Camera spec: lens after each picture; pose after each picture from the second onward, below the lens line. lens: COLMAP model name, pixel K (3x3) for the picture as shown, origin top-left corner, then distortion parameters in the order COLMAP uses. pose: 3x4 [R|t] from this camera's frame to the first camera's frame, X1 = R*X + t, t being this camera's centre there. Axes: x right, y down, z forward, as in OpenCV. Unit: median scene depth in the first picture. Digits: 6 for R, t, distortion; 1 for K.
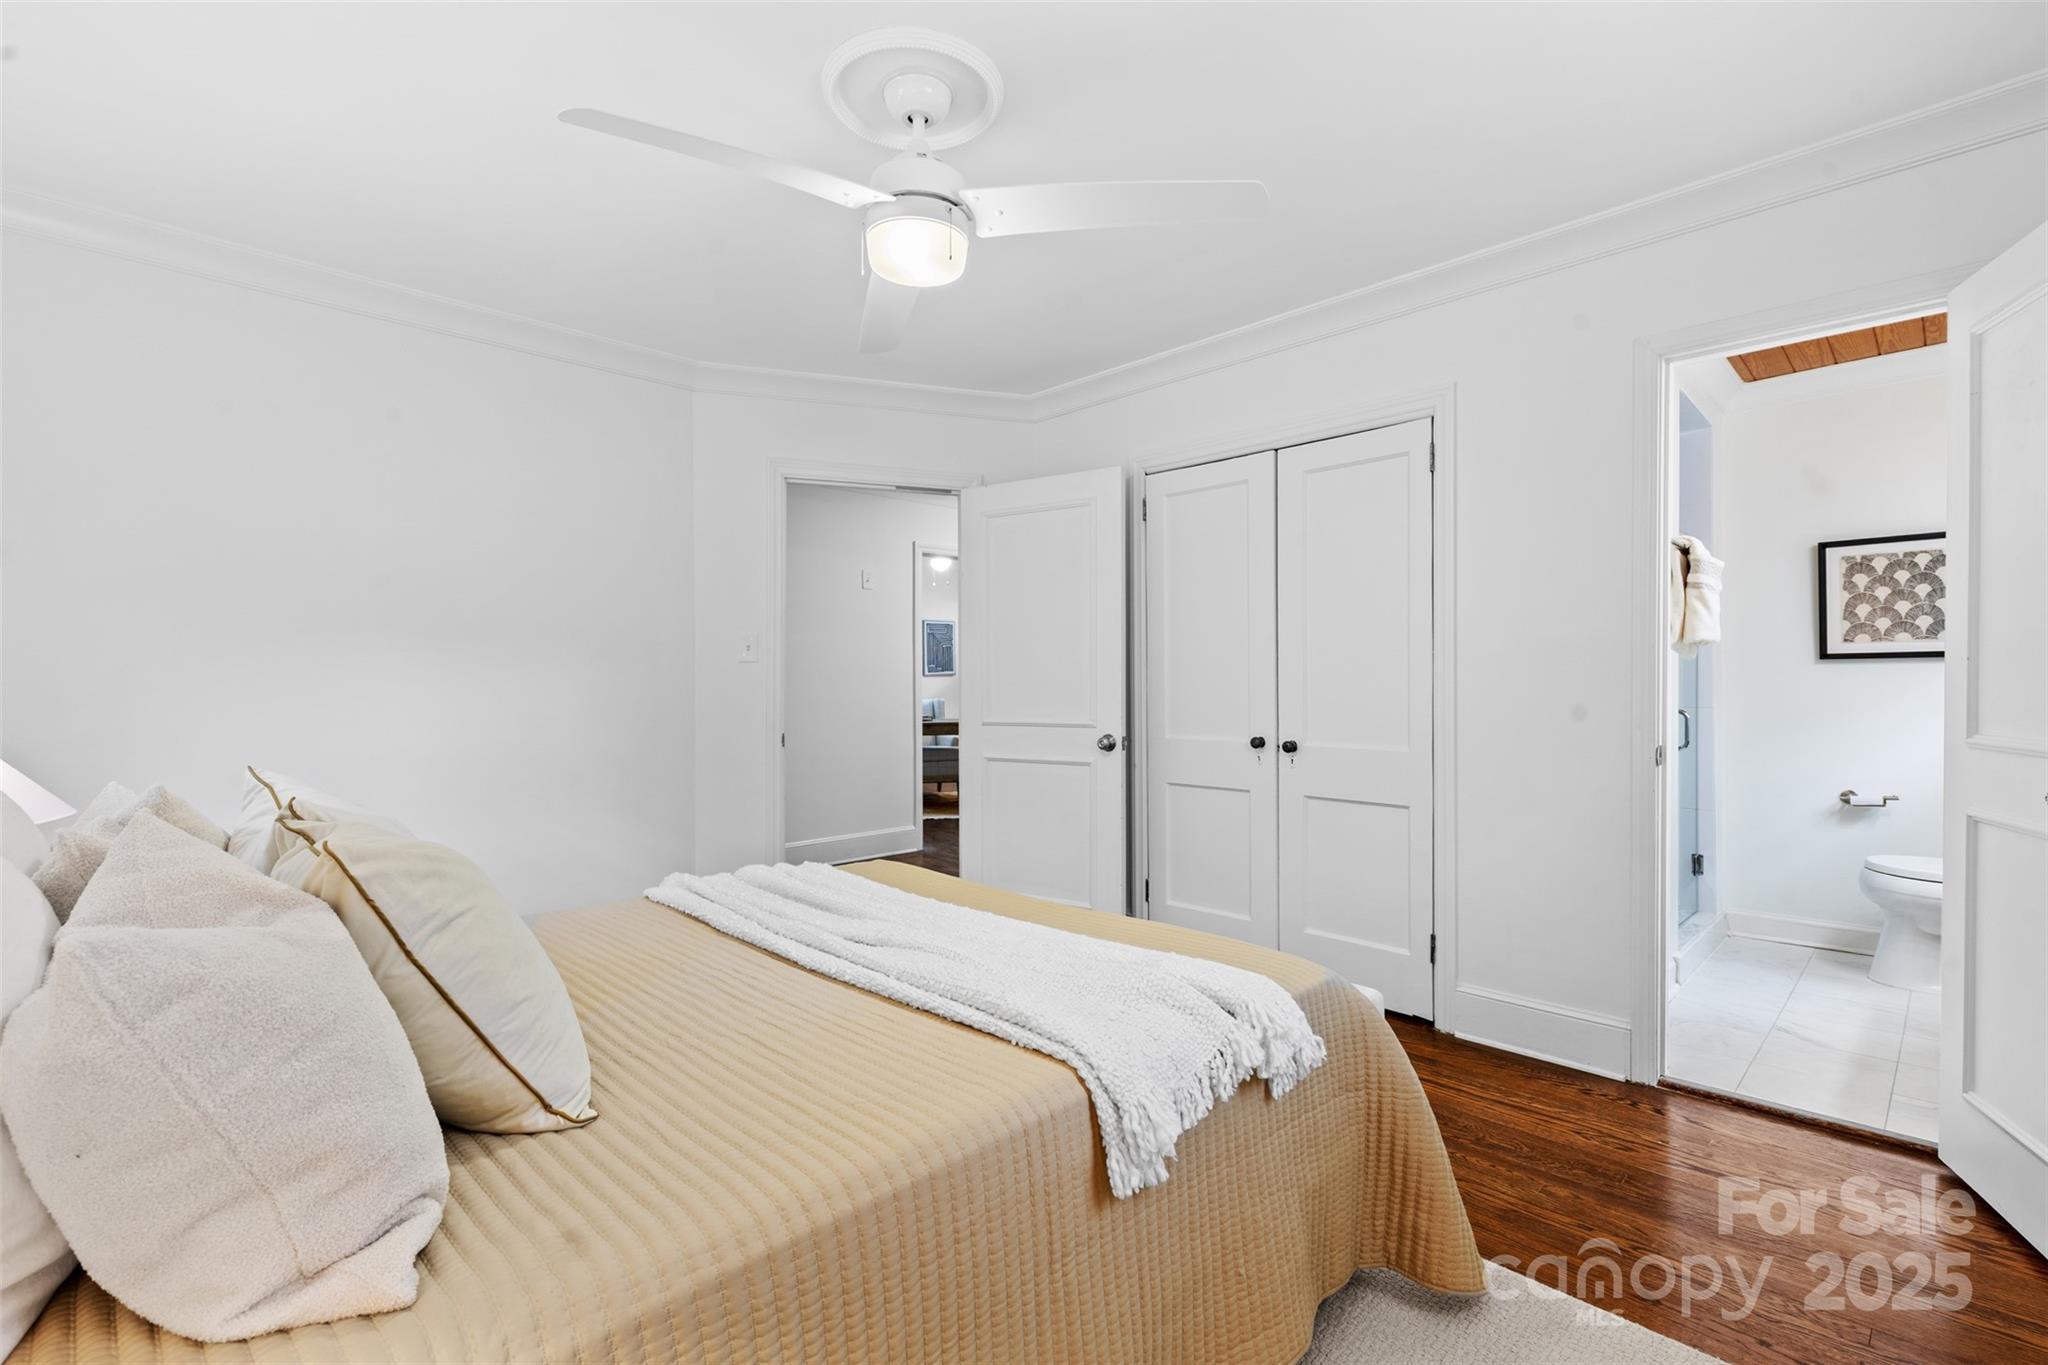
lens RADIAL K [[920.6, 0, 1018.7], [0, 920.6, 681.6], [0, 0, 1]] dist [0.005144, 0.000414]
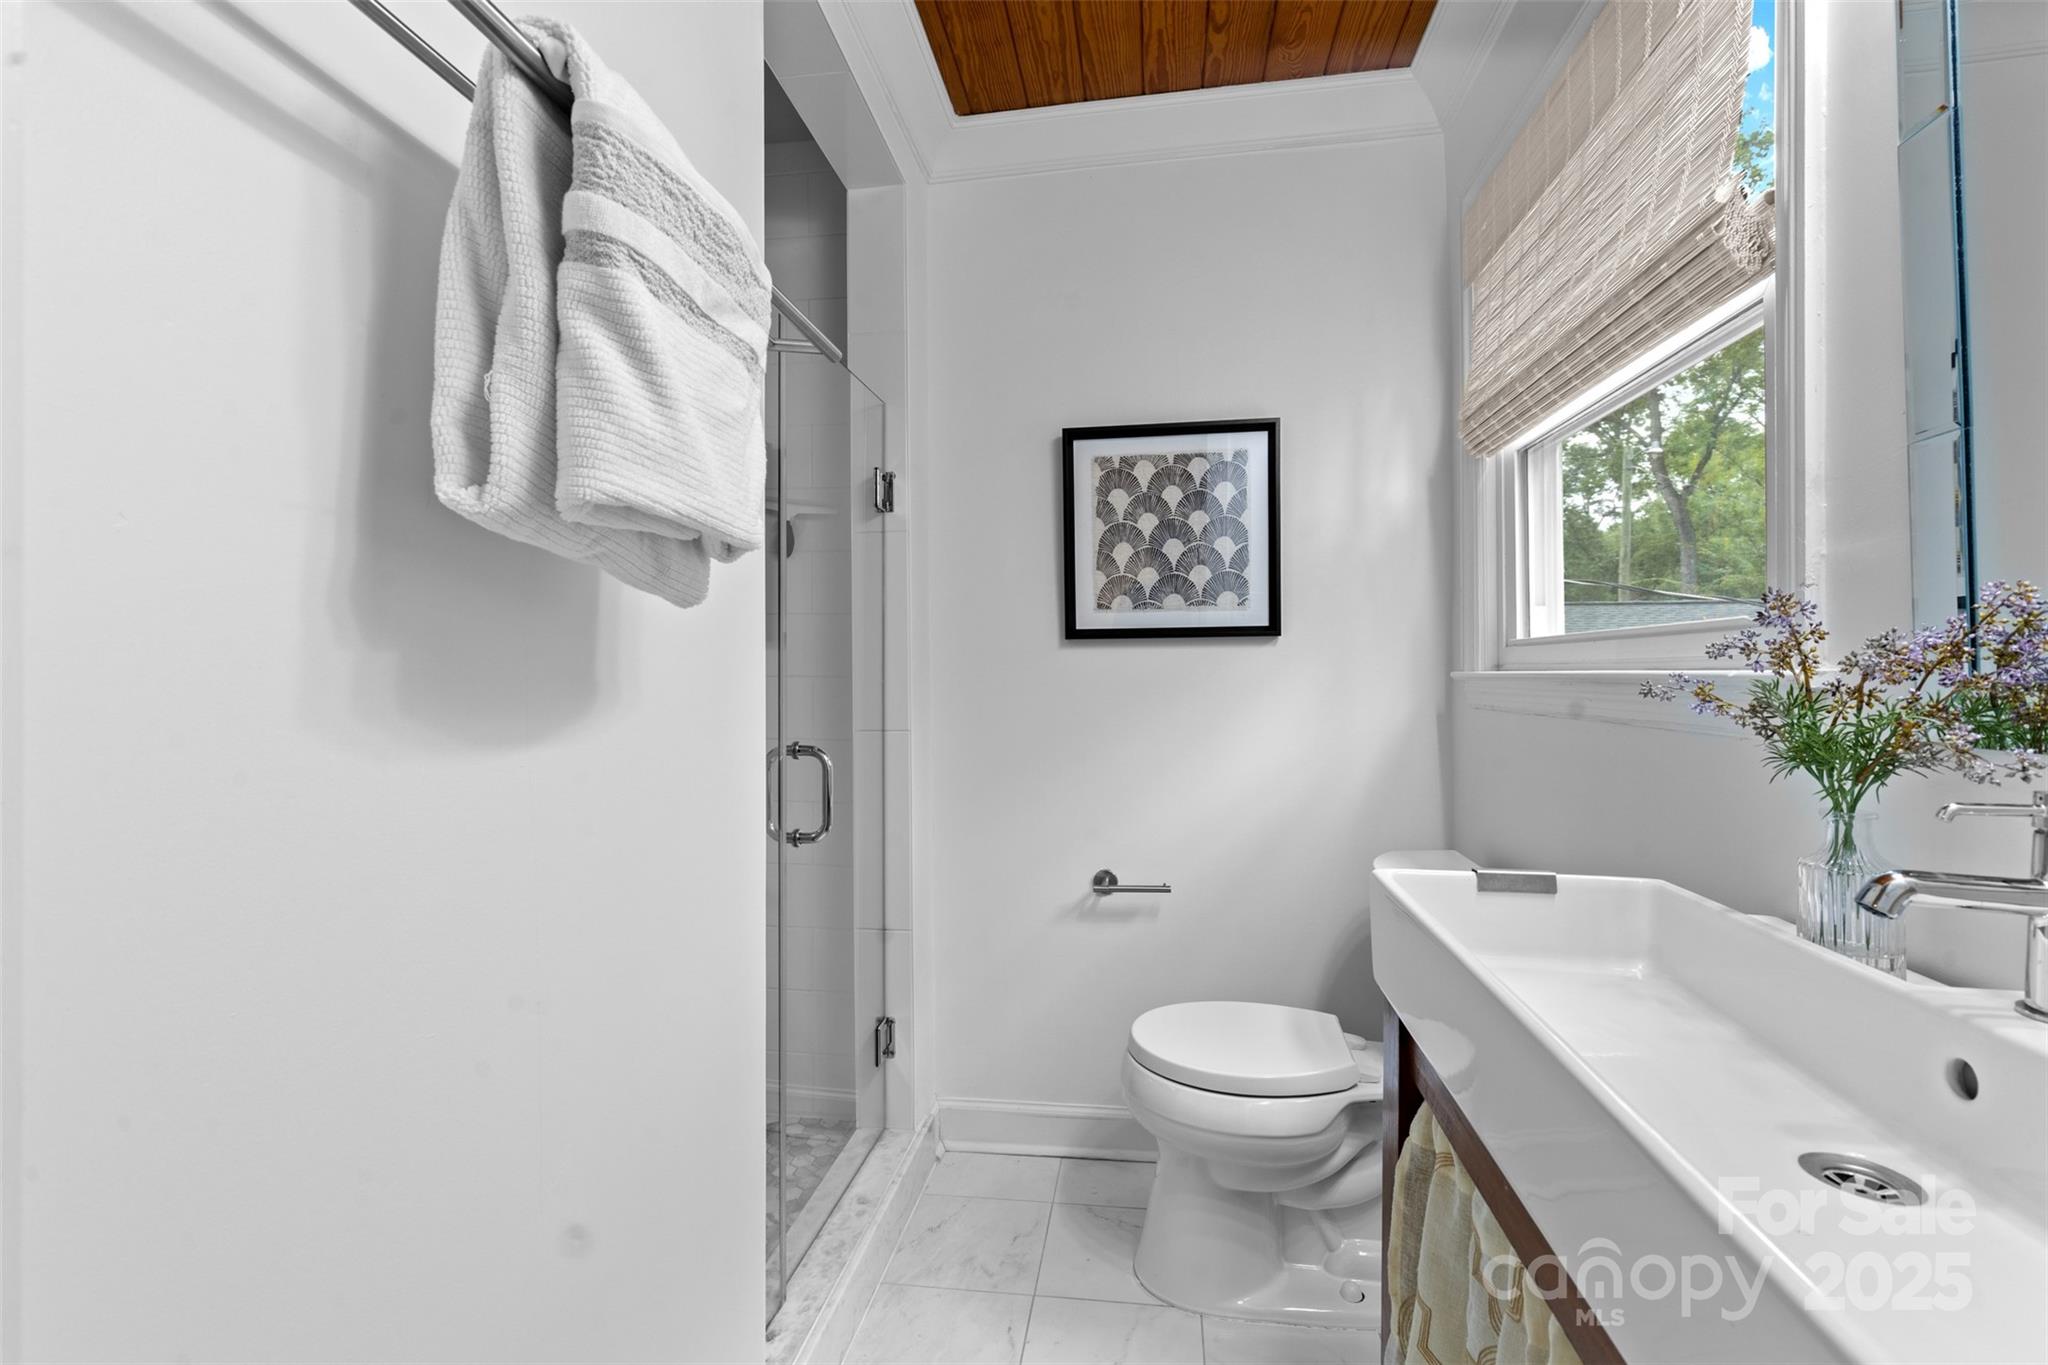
lens RADIAL K [[920.6, 0, 1025.1], [0, 920.6, 673.0], [0, 0, 1]] dist [0.005144, 0.000414]
pose [[0.791818, -0.004057, 0.610744, 0.523210], [0.001355, 0.999987, 0.004886, -0.006644], [-0.610756, -0.003041, 0.791813, 0.592200]]
